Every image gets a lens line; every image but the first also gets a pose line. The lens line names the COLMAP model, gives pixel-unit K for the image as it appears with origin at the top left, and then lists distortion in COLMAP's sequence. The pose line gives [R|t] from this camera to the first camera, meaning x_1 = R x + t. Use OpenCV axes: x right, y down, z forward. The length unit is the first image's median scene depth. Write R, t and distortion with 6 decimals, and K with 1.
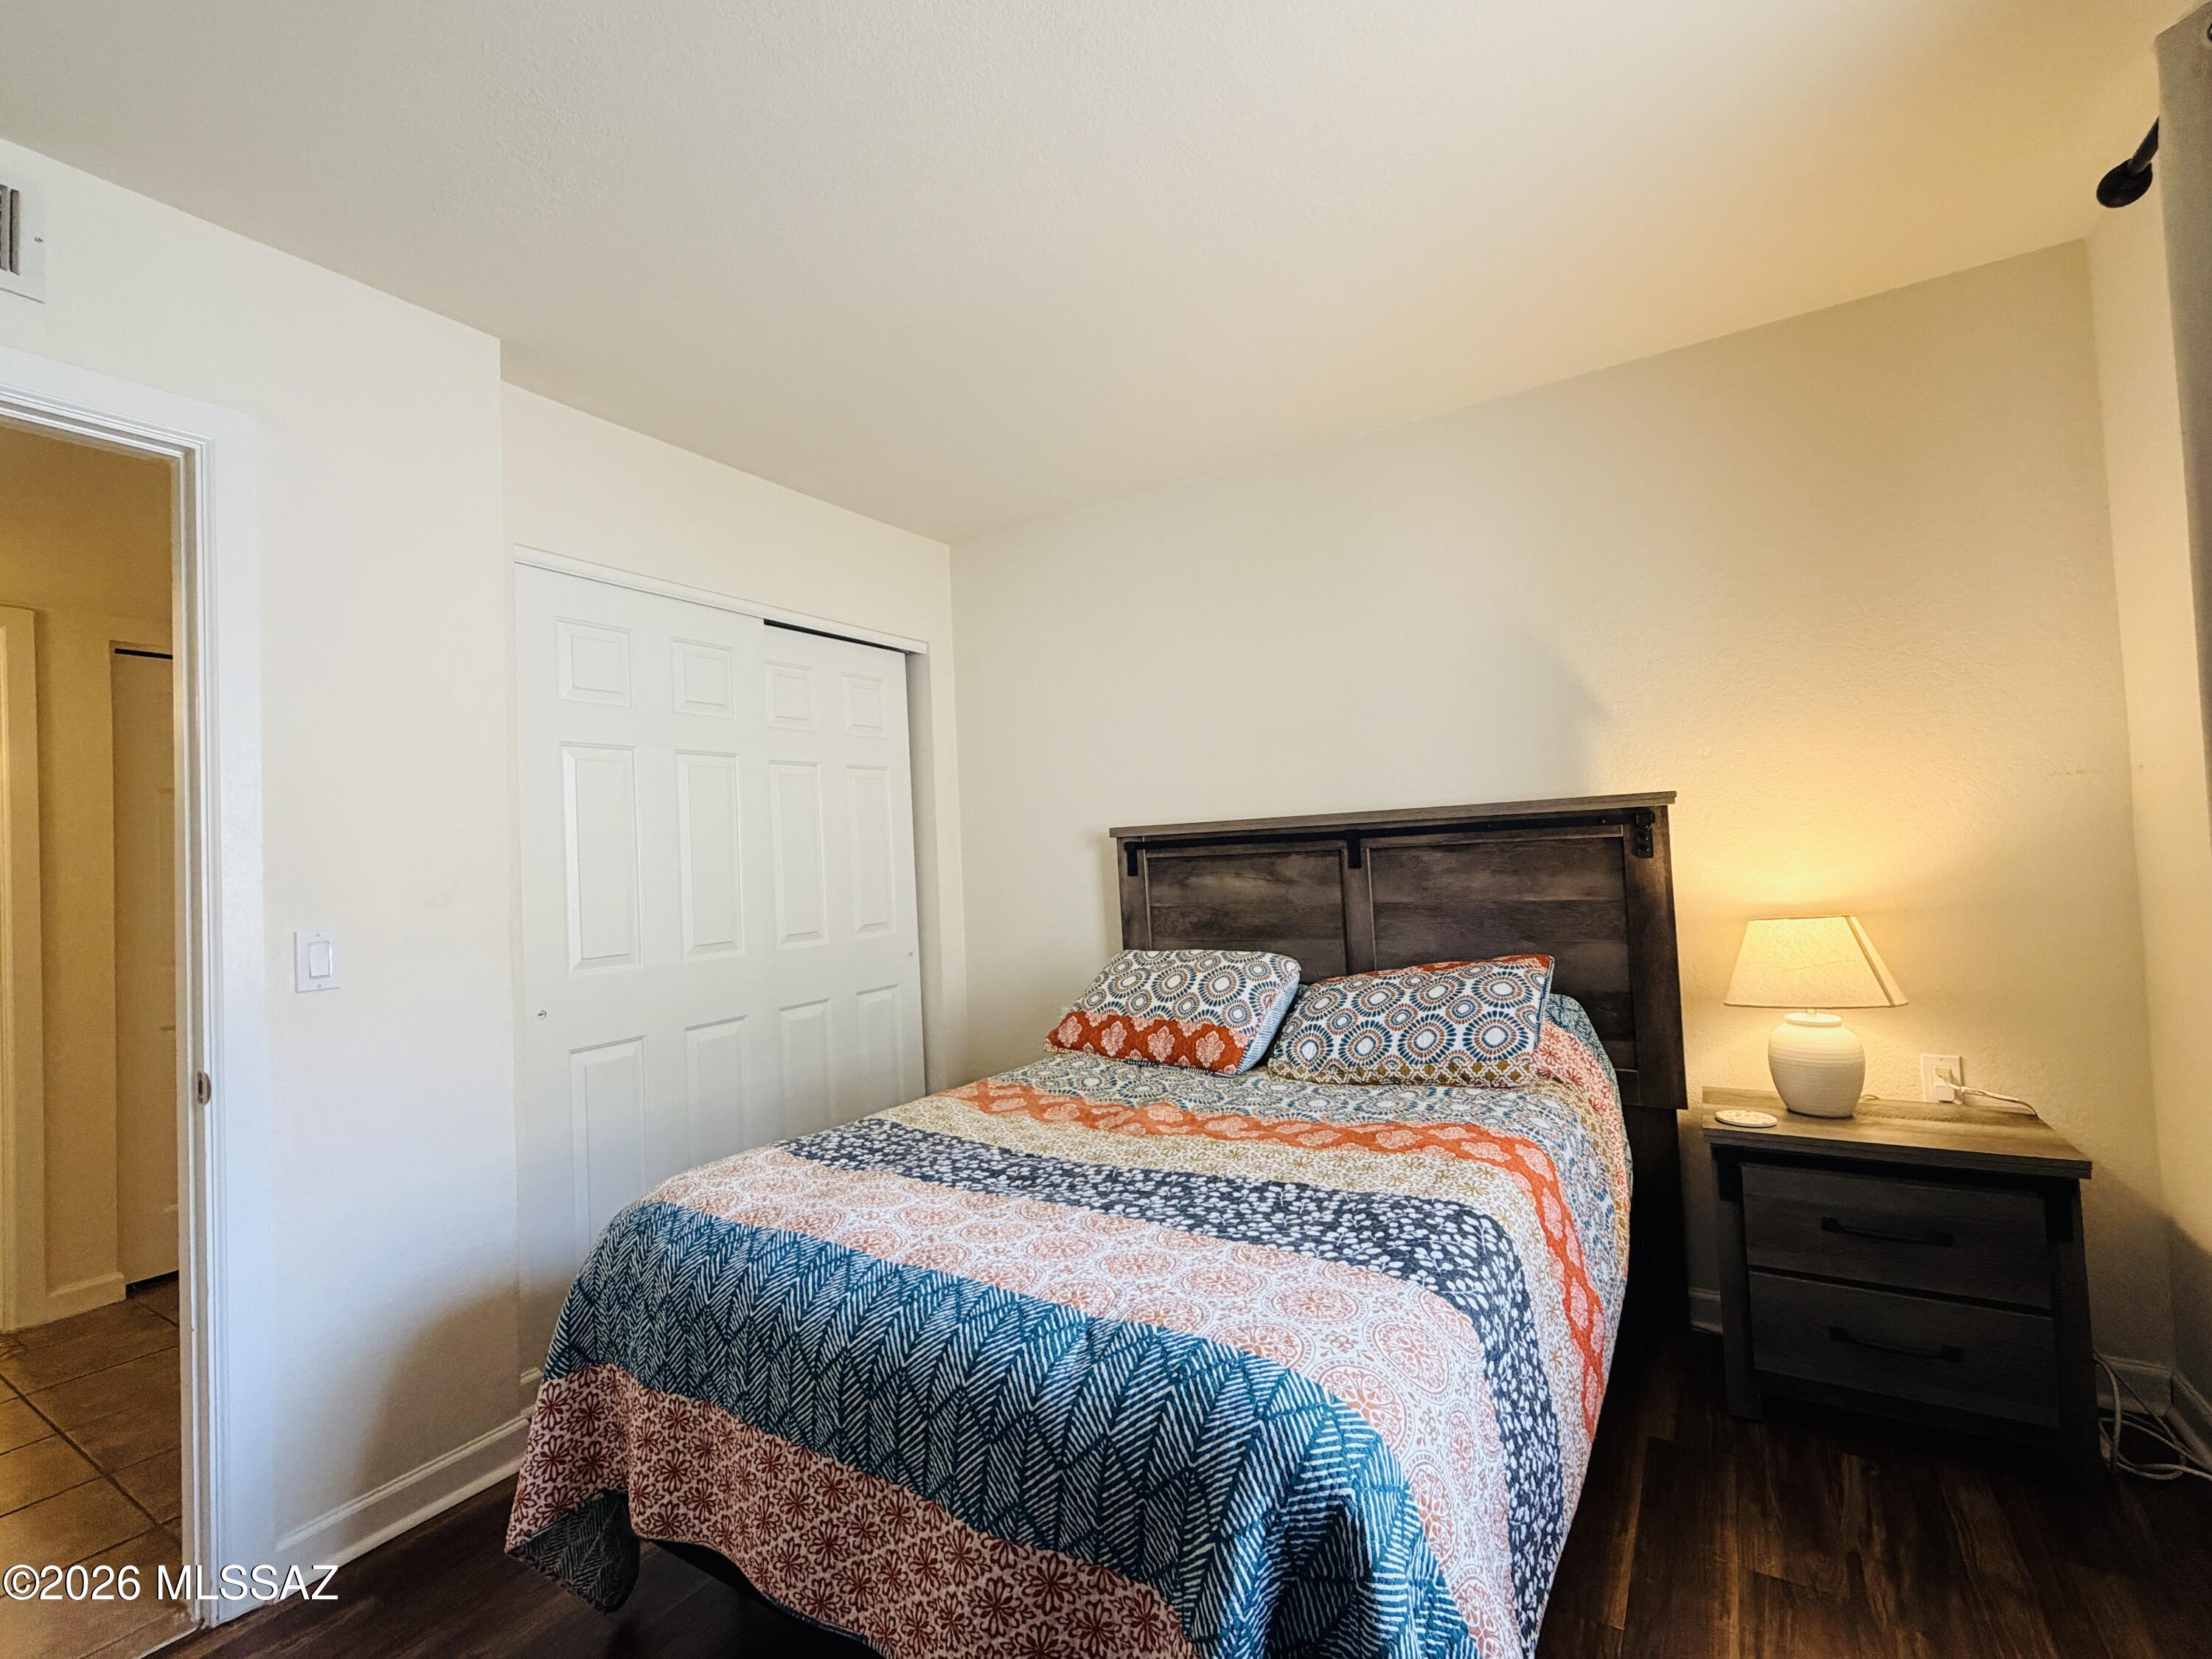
lens RADIAL K [[988.5, 0, 1103.5], [0, 988.5, 840.0], [0, 0, 1]] dist [-0.001974, 0.000269]
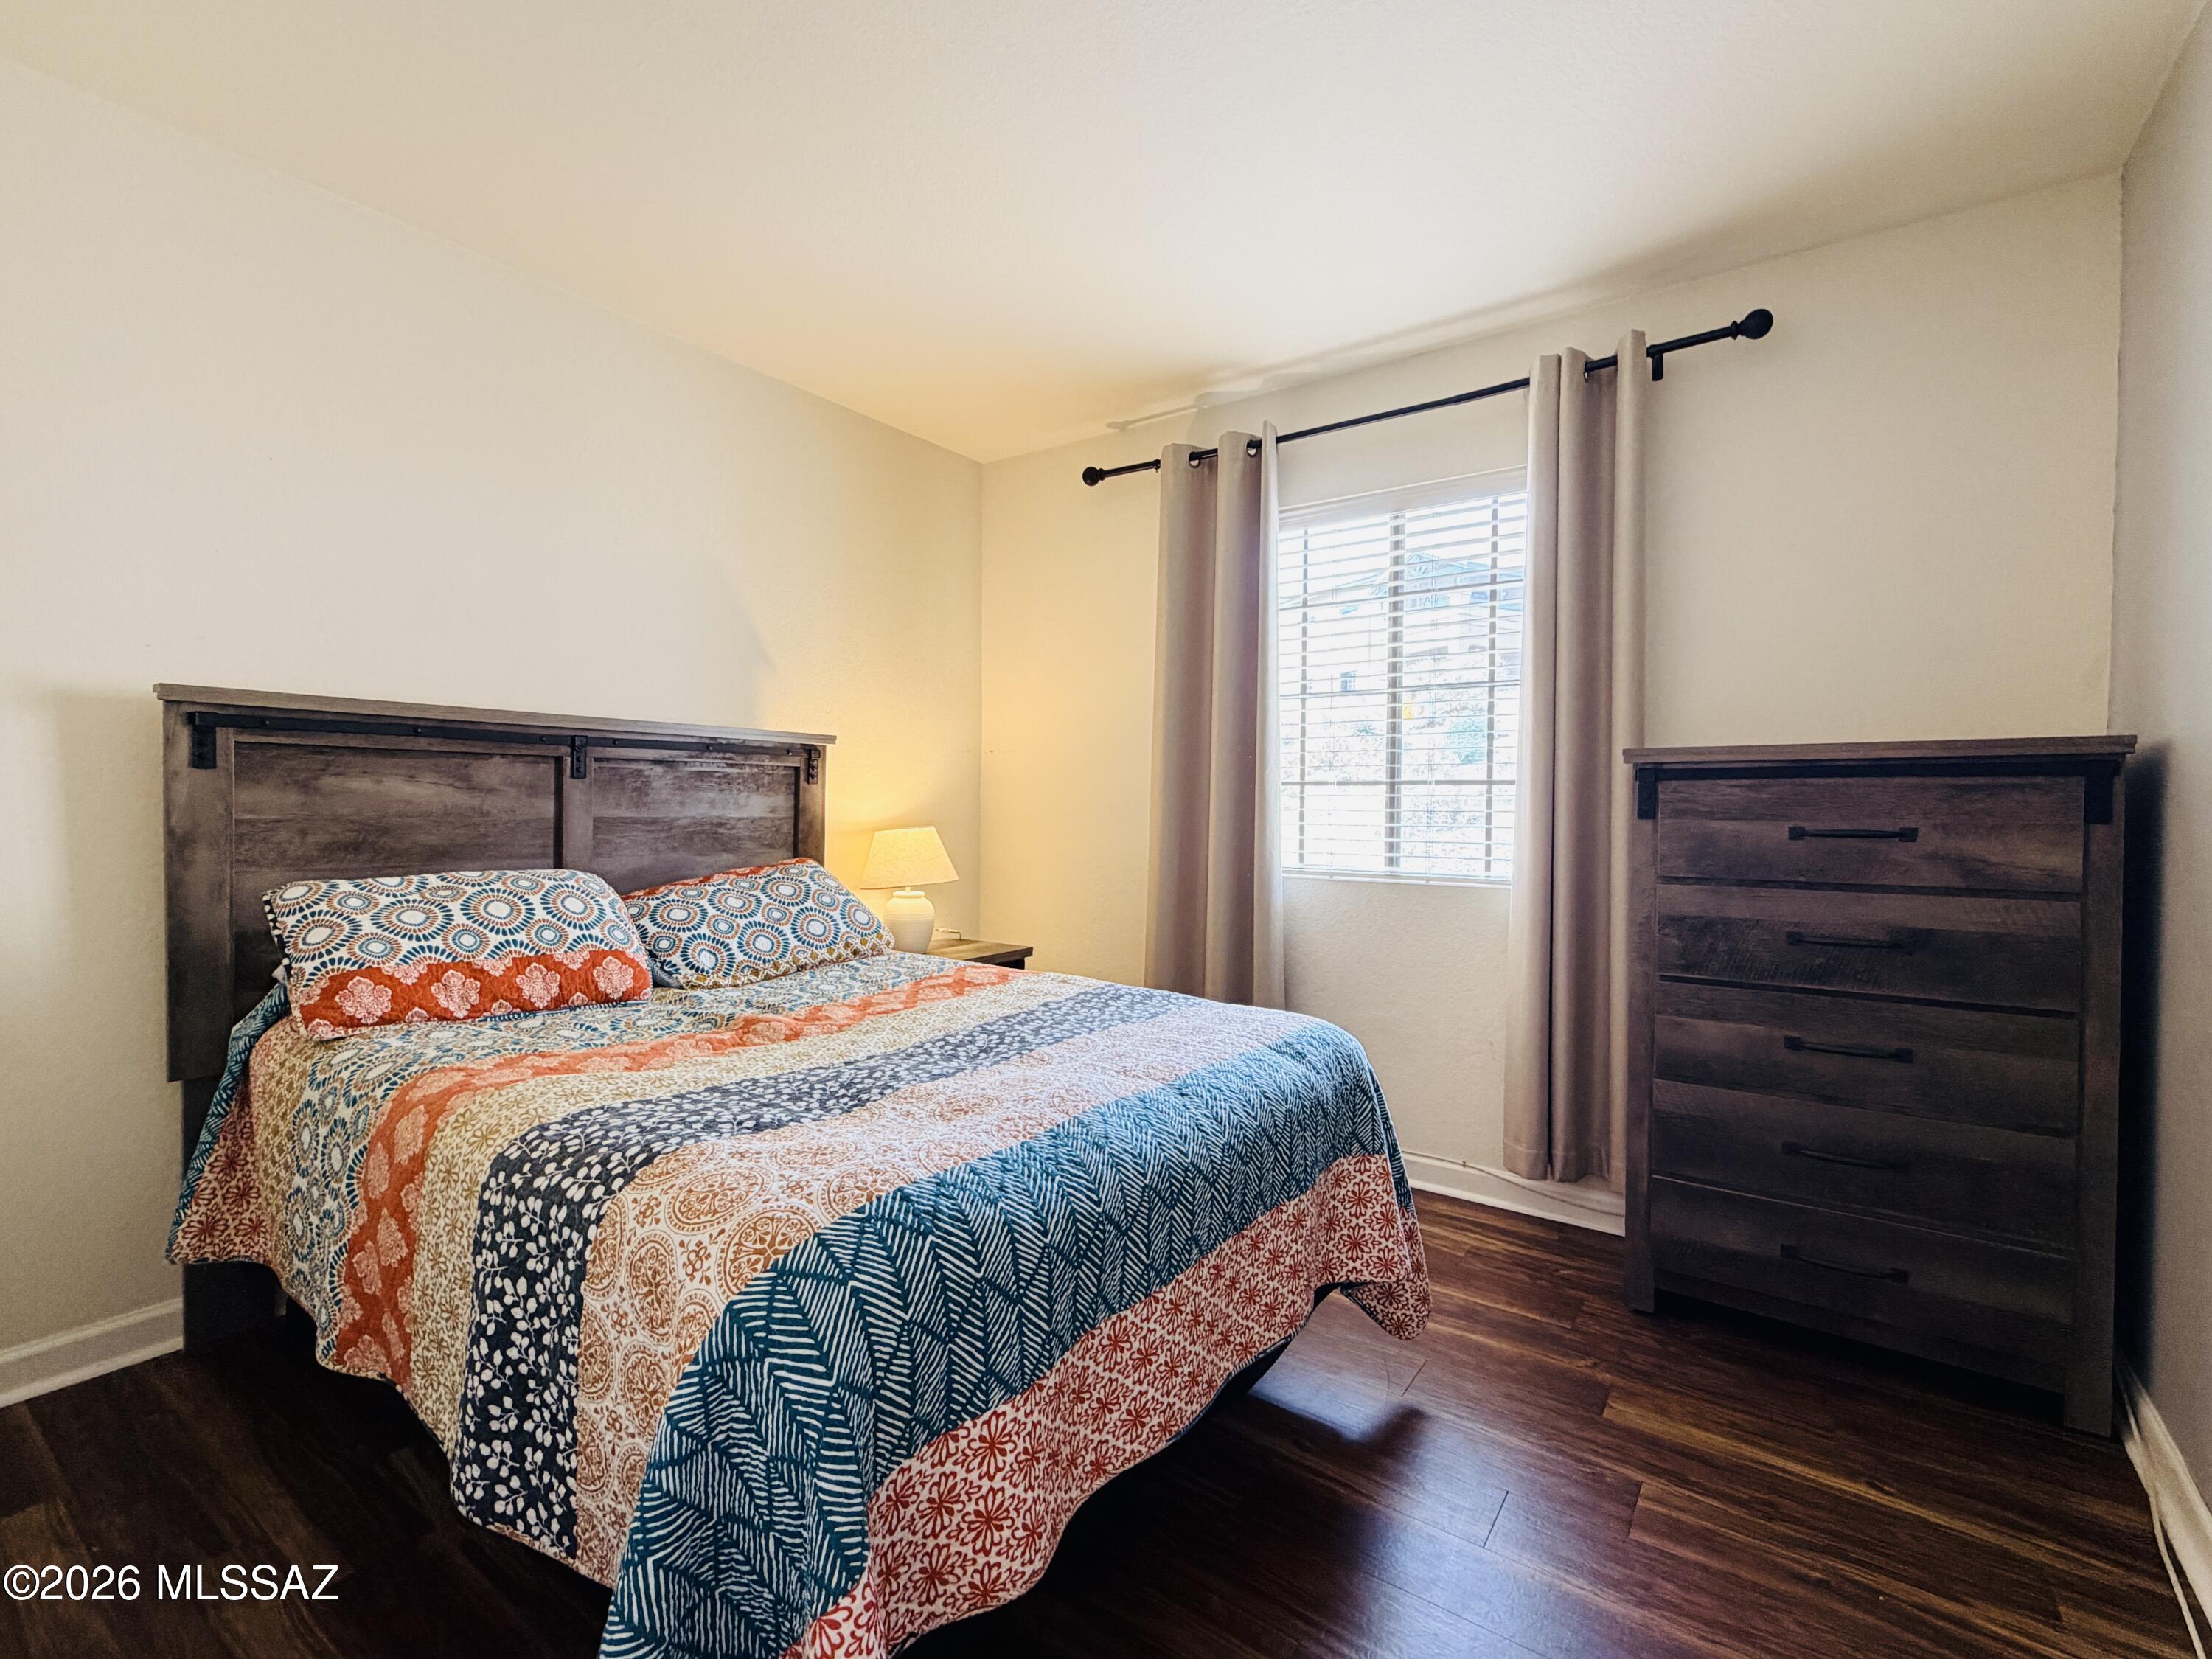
lens RADIAL K [[988.5, 0, 1103.3], [0, 988.5, 810.0], [0, 0, 1]] dist [-0.001974, 0.000269]
pose [[0.056457, 0.040715, 0.997575, -0.665992], [-0.031864, 0.998733, -0.038959, 0.083487], [-0.997896, -0.029587, 0.057683, 0.506001]]
